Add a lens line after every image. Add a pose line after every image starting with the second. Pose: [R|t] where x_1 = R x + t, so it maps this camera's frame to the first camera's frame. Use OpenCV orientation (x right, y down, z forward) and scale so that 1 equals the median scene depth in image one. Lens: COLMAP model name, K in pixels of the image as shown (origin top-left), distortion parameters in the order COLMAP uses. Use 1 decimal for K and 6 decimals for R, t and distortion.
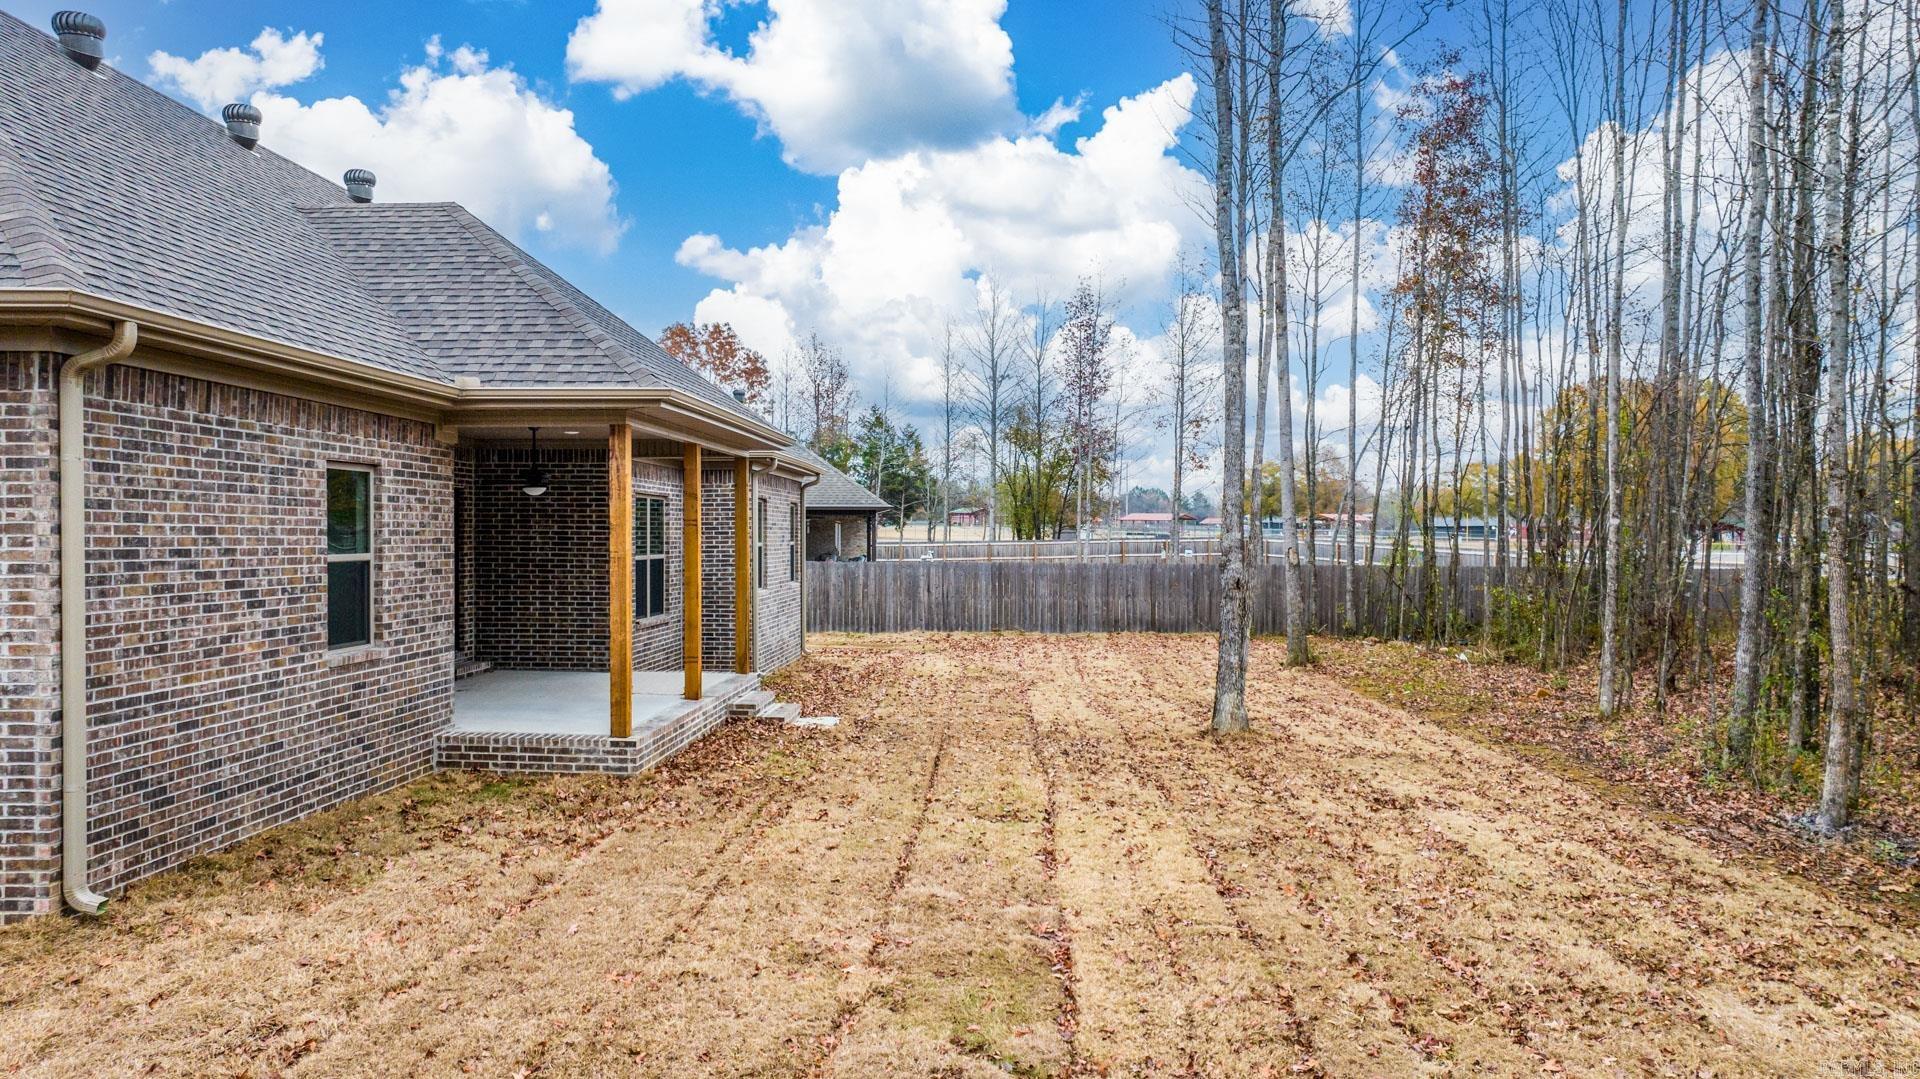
lens RADIAL K [[1355.6, 0, 960.0], [0, 1355.6, 539.5], [0, 0, 1]] dist [-0.019429, 0.003472]
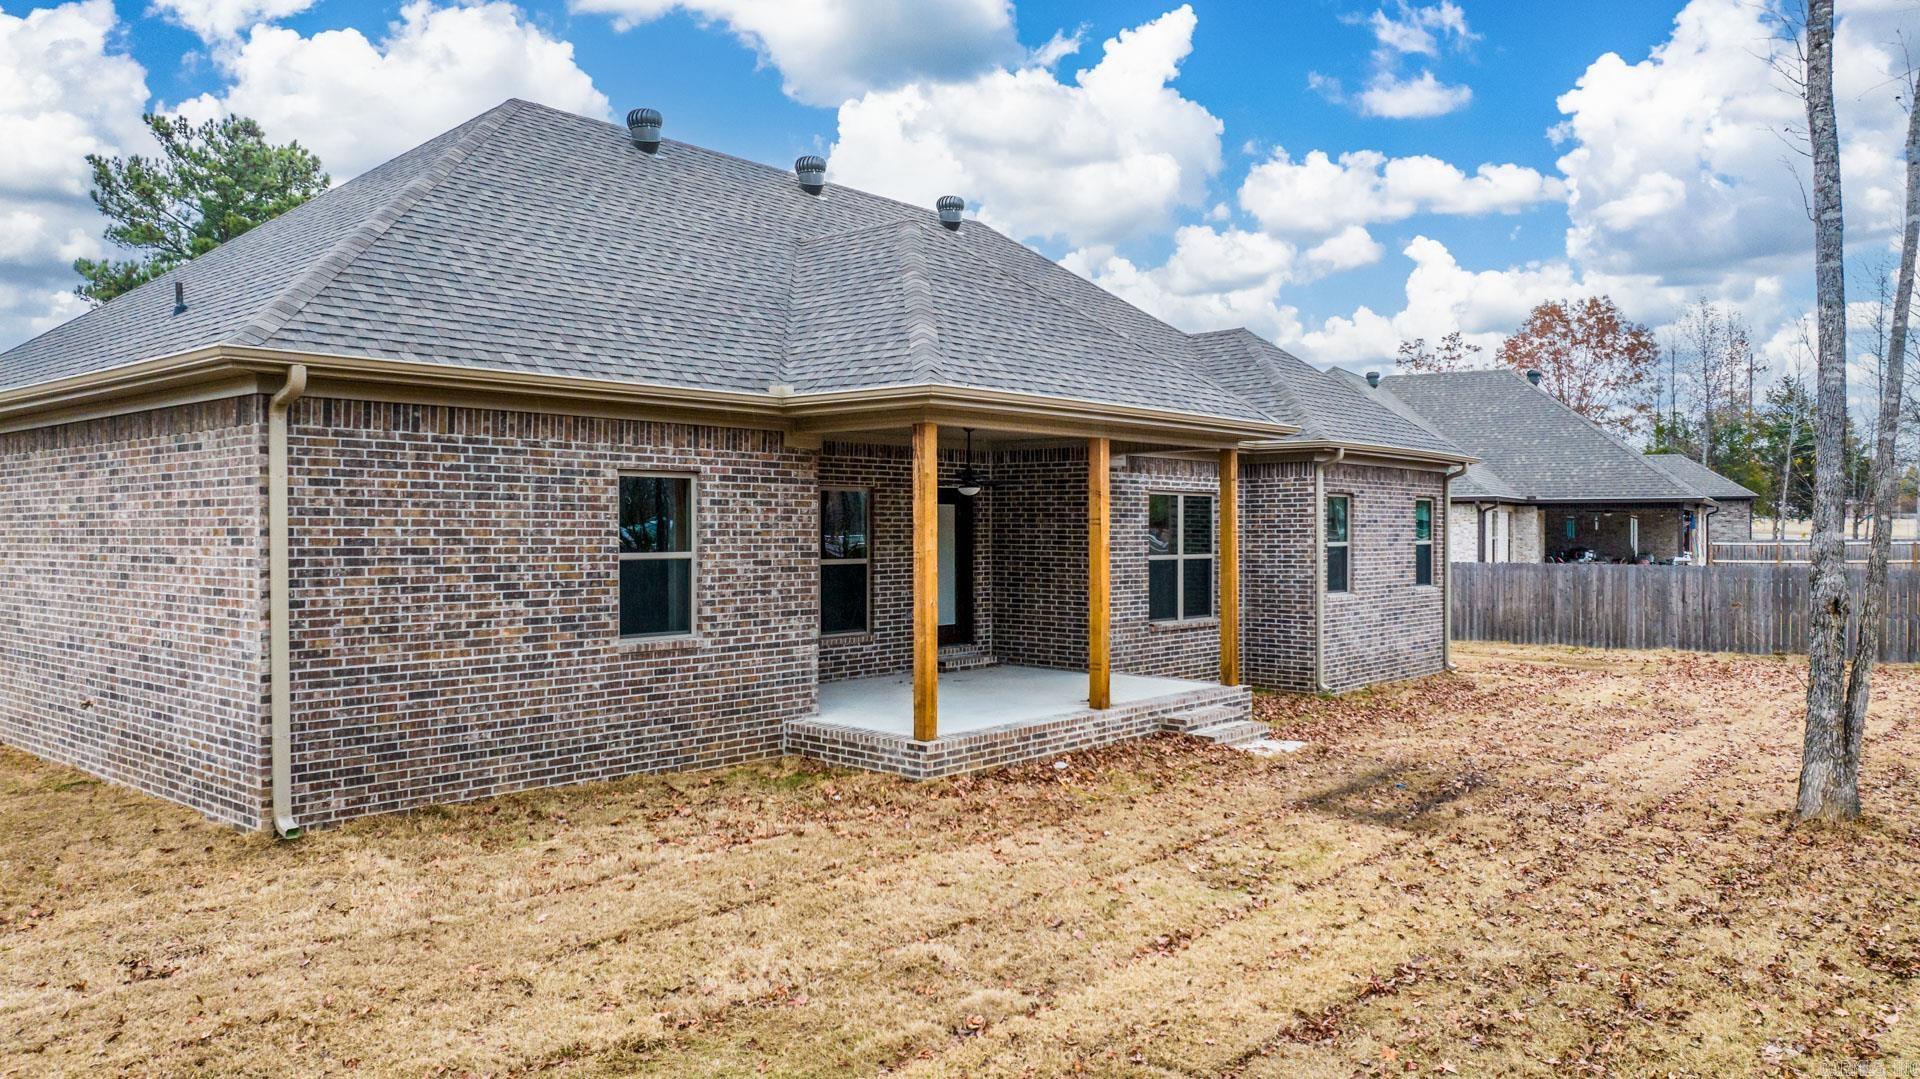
lens RADIAL K [[1355.6, 0, 960.0], [0, 1355.6, 539.5], [0, 0, 1]] dist [-0.019429, 0.003472]
pose [[0.782803, 0.003777, -0.622258, 0.502486], [-0.001698, 0.999991, 0.003934, -0.005415], [0.622267, -0.002023, 0.782803, 0.322281]]
